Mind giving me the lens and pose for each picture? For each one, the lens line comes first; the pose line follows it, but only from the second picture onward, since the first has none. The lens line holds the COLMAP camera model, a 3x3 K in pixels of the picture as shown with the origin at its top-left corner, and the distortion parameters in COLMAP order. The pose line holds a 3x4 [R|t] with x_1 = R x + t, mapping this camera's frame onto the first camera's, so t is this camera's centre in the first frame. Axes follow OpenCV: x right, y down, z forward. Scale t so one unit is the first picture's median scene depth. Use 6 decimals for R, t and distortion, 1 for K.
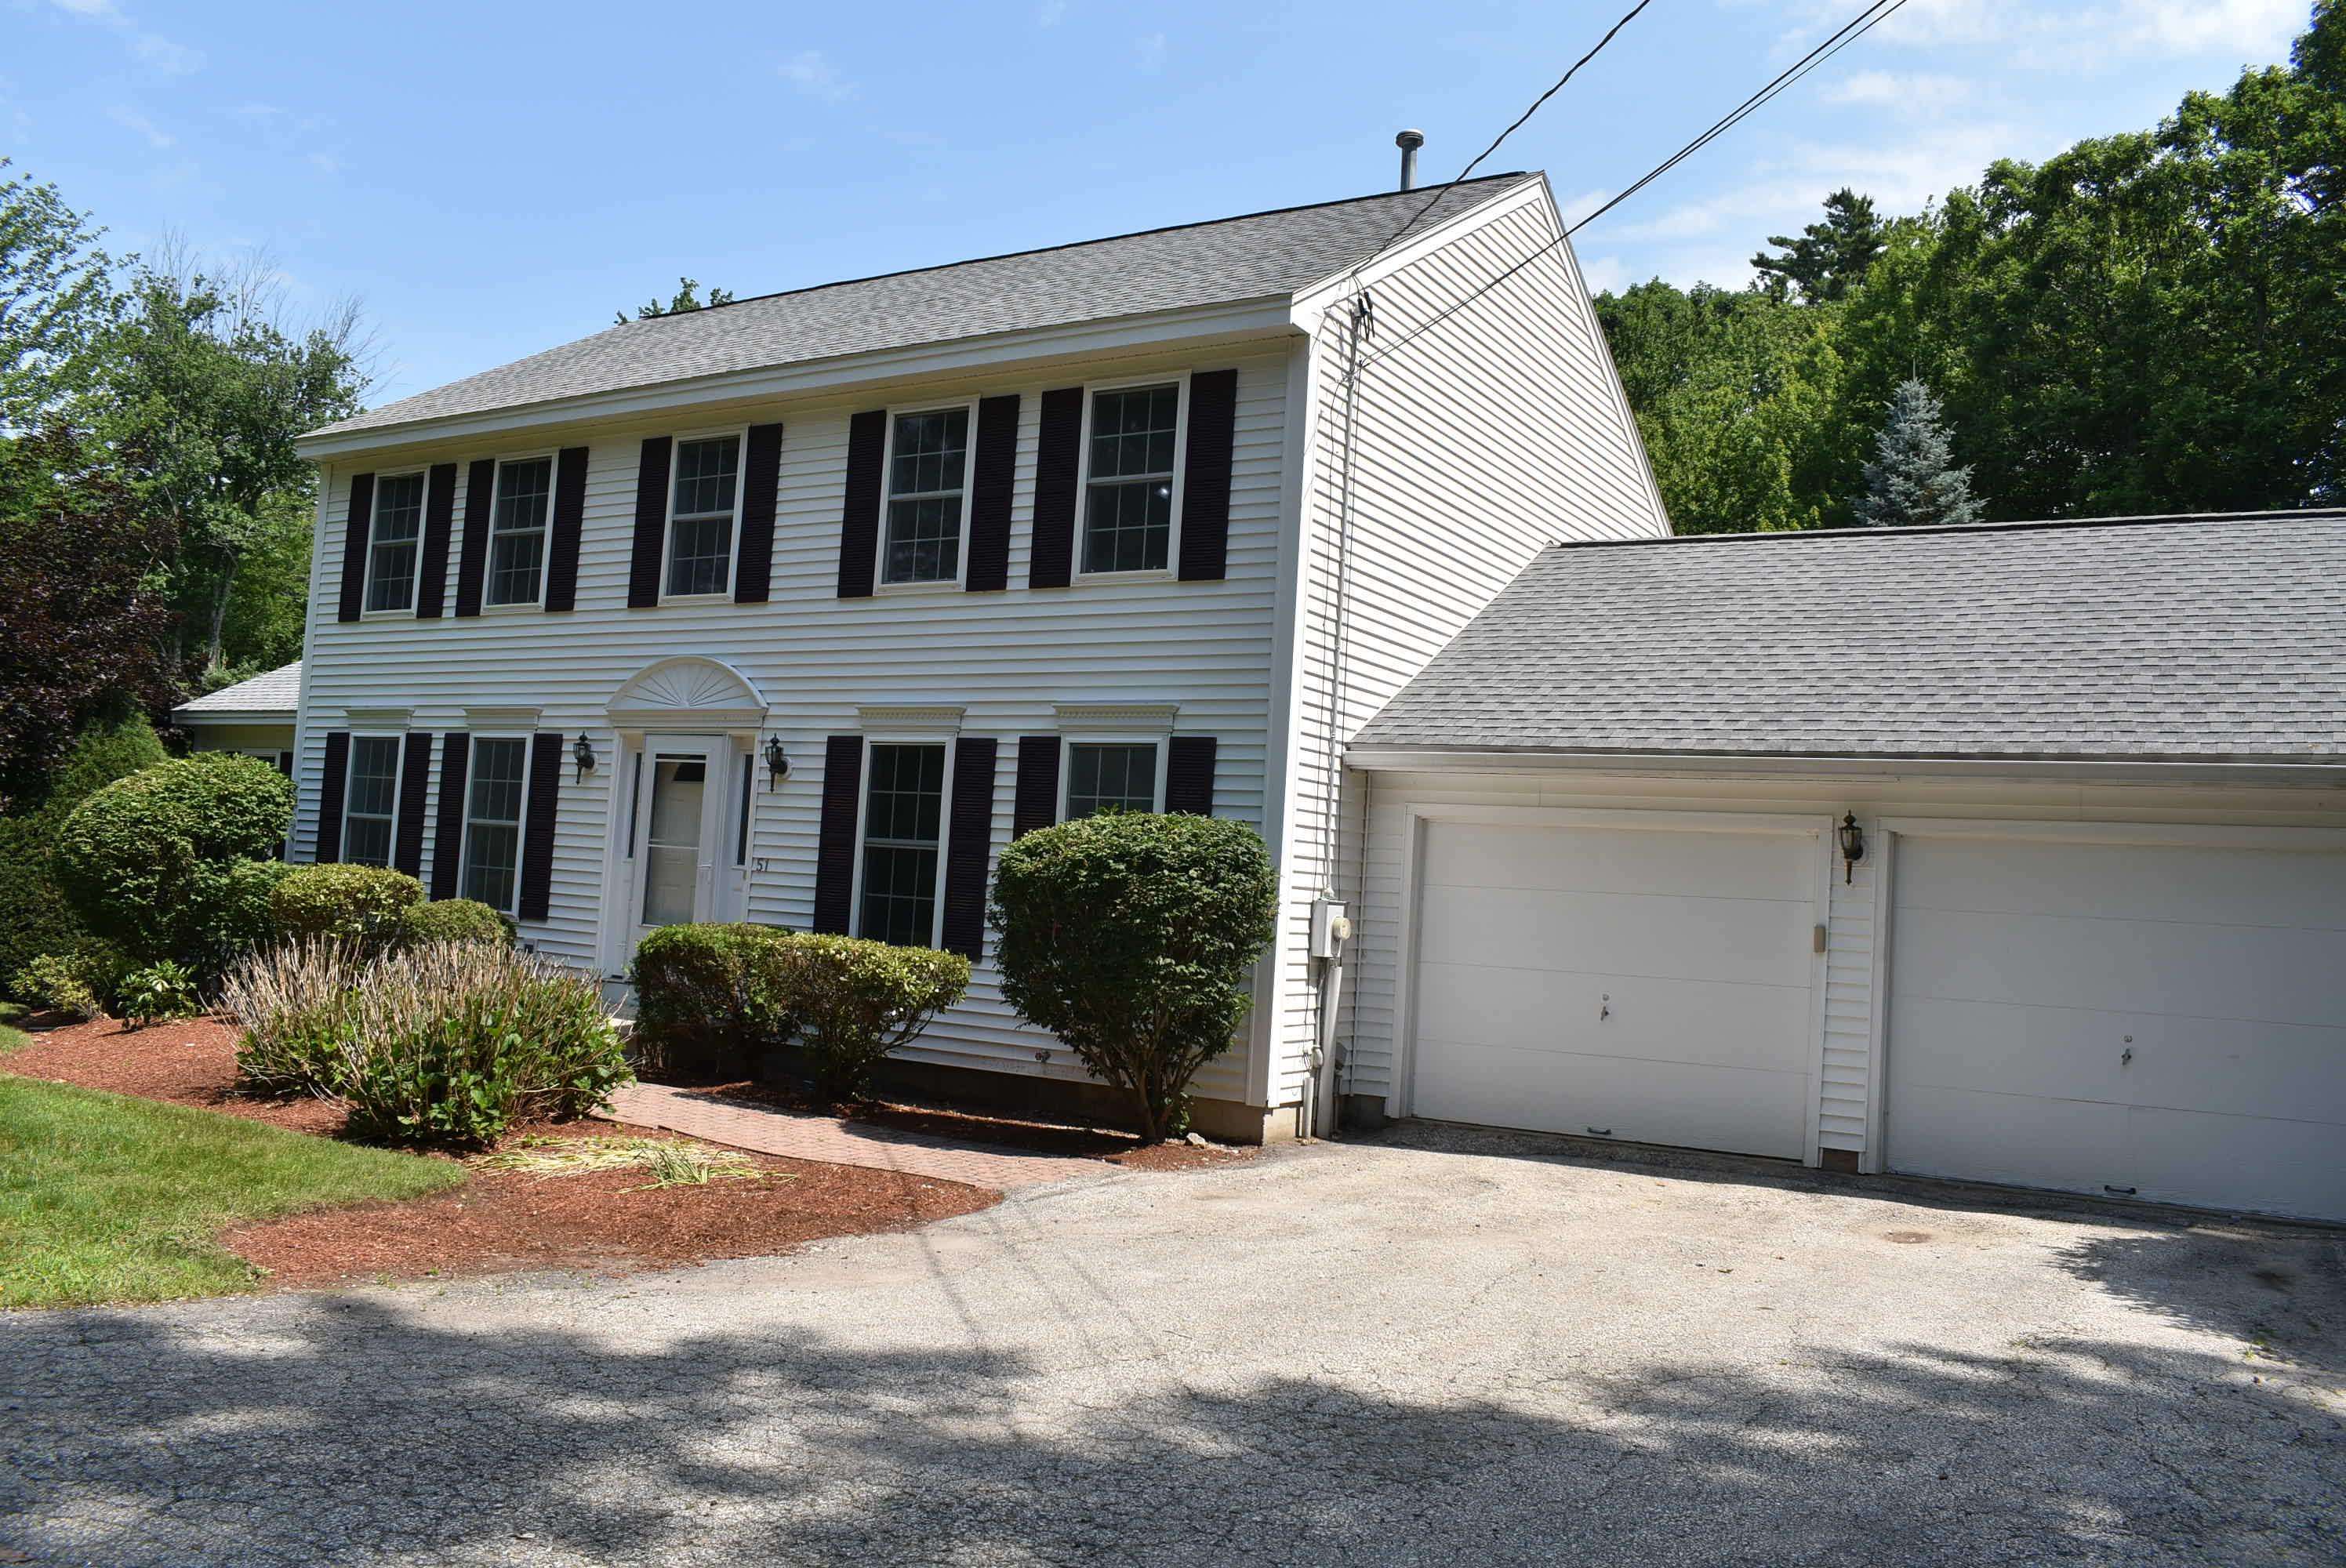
lens RADIAL K [[1857.4, 0, 1171.1], [0, 1857.4, 772.9], [0, 0, 1]] dist [-0.097310, 0.017494]
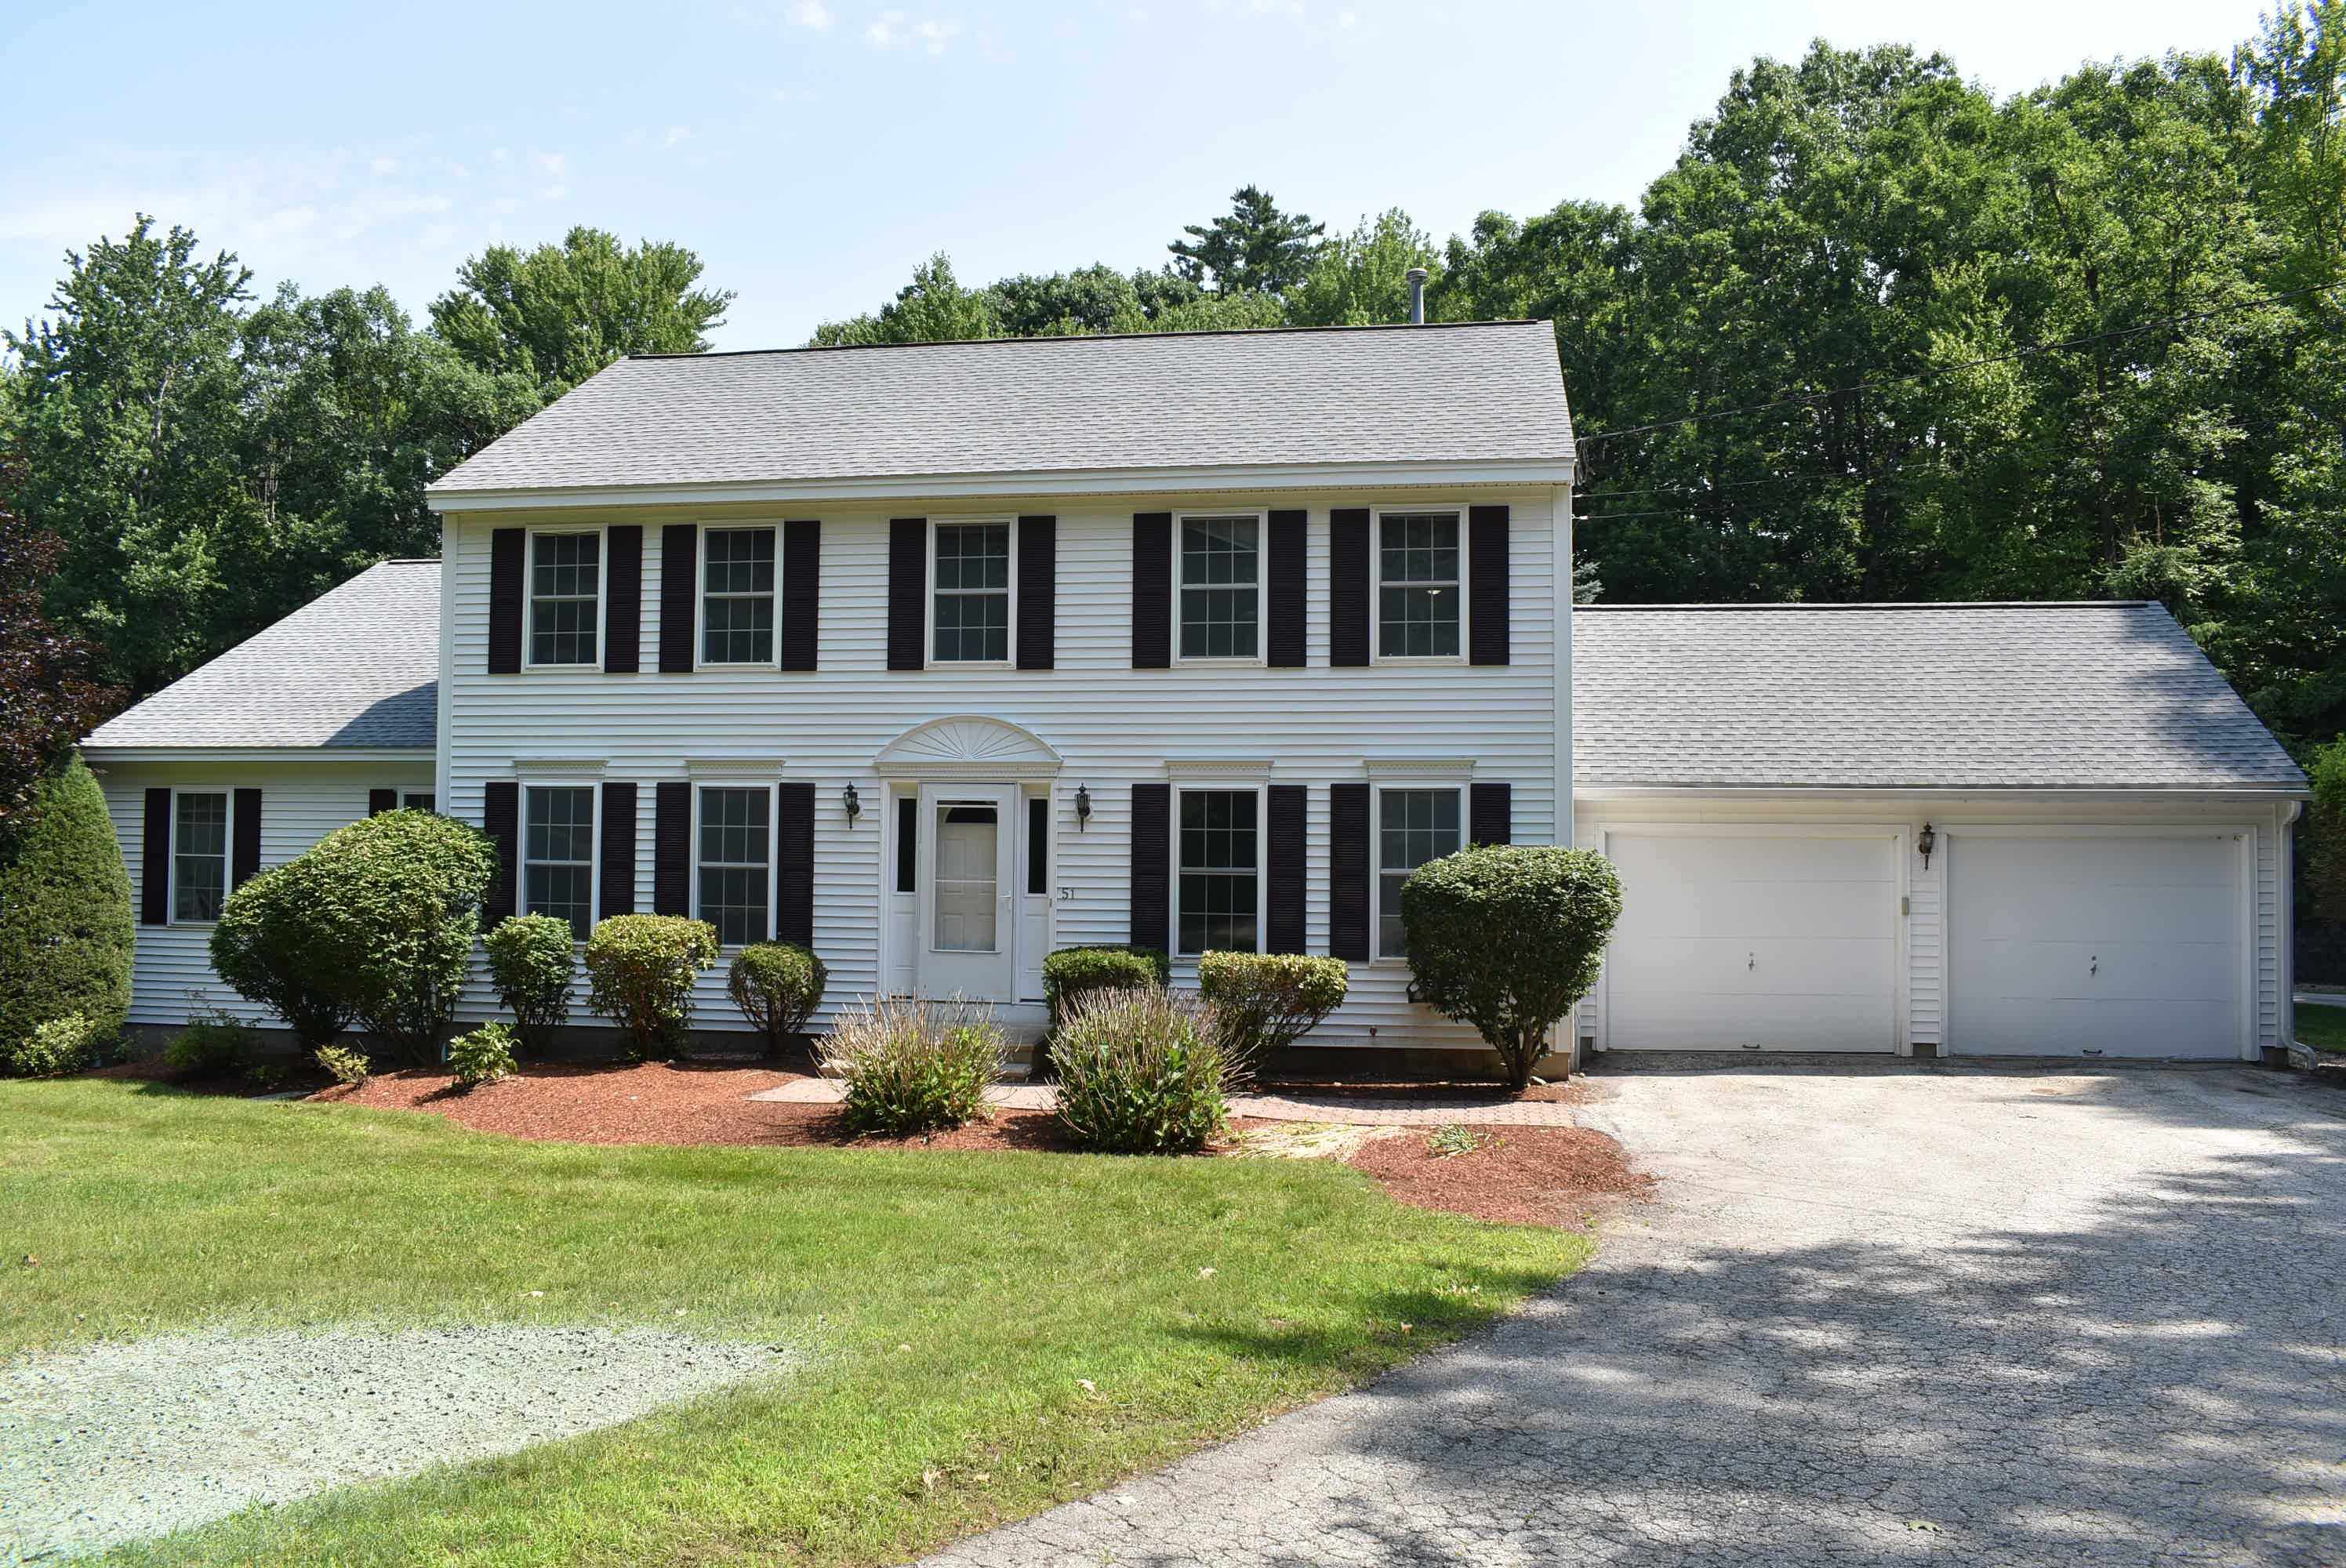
lens RADIAL K [[1857.4, 0, 1171.1], [0, 1857.4, 772.9], [0, 0, 1]] dist [-0.097310, 0.017494]
pose [[0.921625, -0.037402, 0.386274, -0.628541], [0.022230, 0.998799, 0.043671, -0.079357], [-0.387443, -0.031661, 0.921350, -0.122902]]
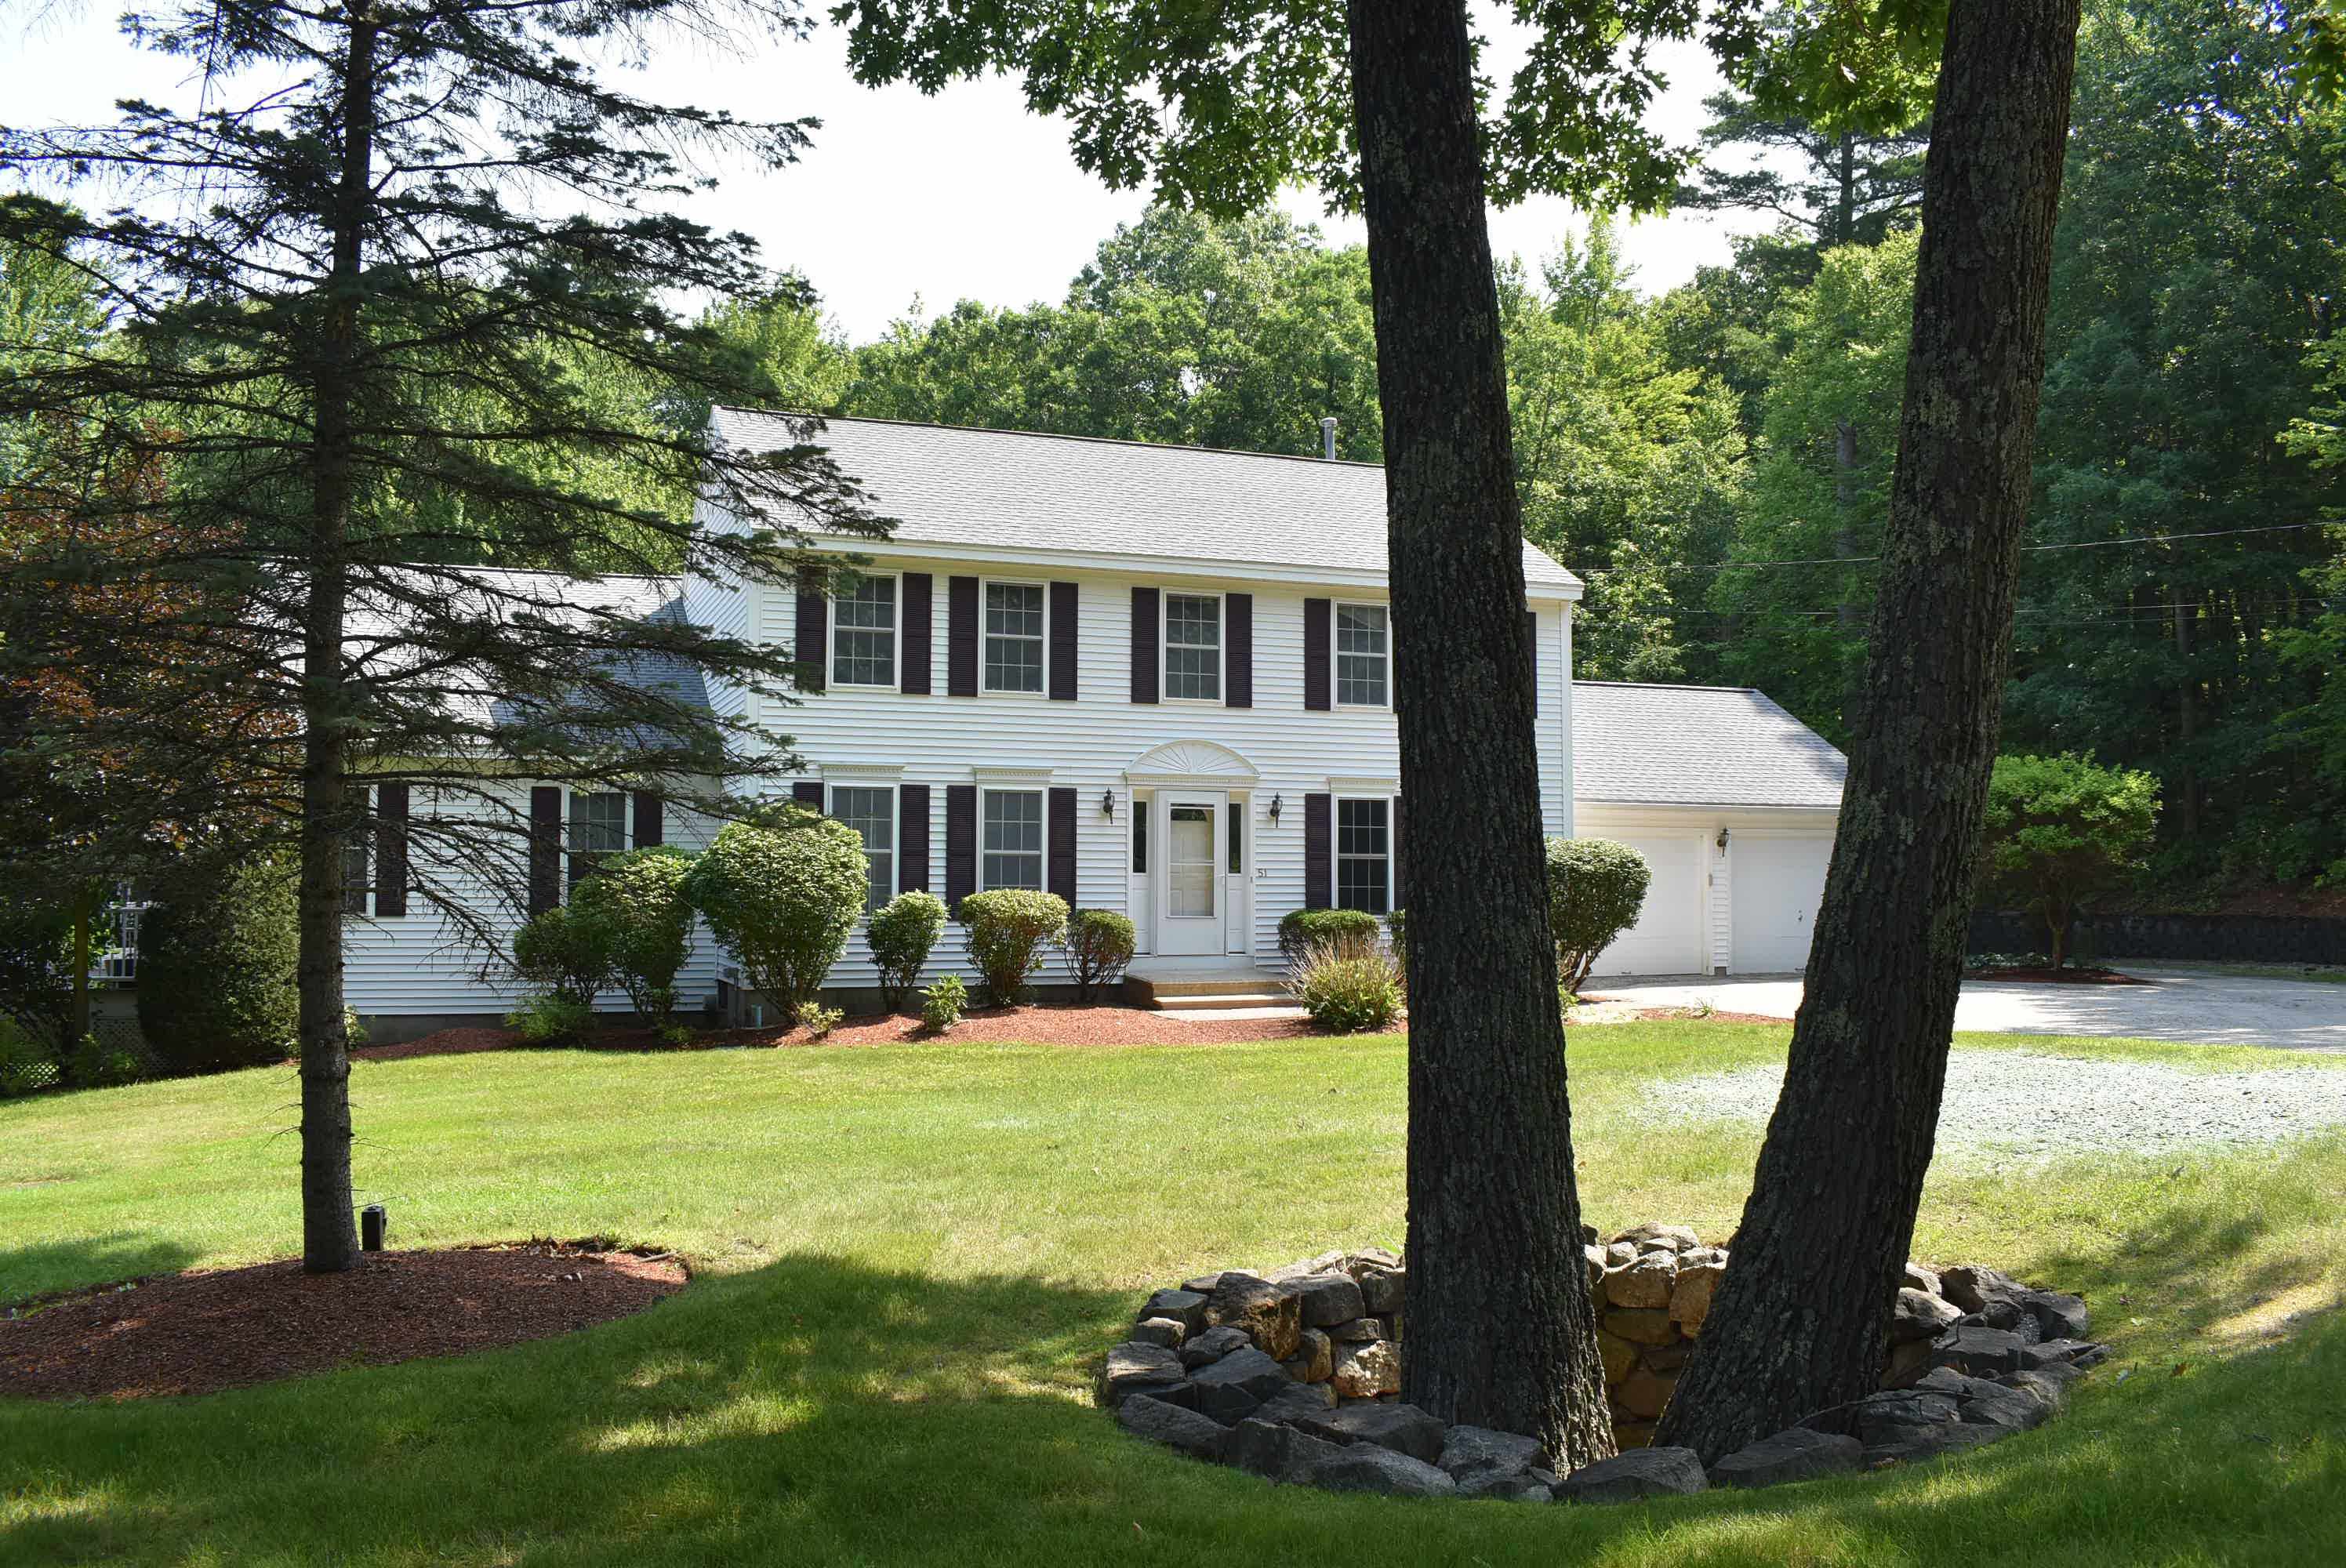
lens RADIAL K [[1857.4, 0, 1171.1], [0, 1857.4, 772.9], [0, 0, 1]] dist [-0.097310, 0.017494]
pose [[0.603991, -0.012915, 0.796887, -1.590362], [-0.020680, 0.999278, 0.031870, -0.089278], [-0.796723, -0.035729, 0.603288, 0.088417]]
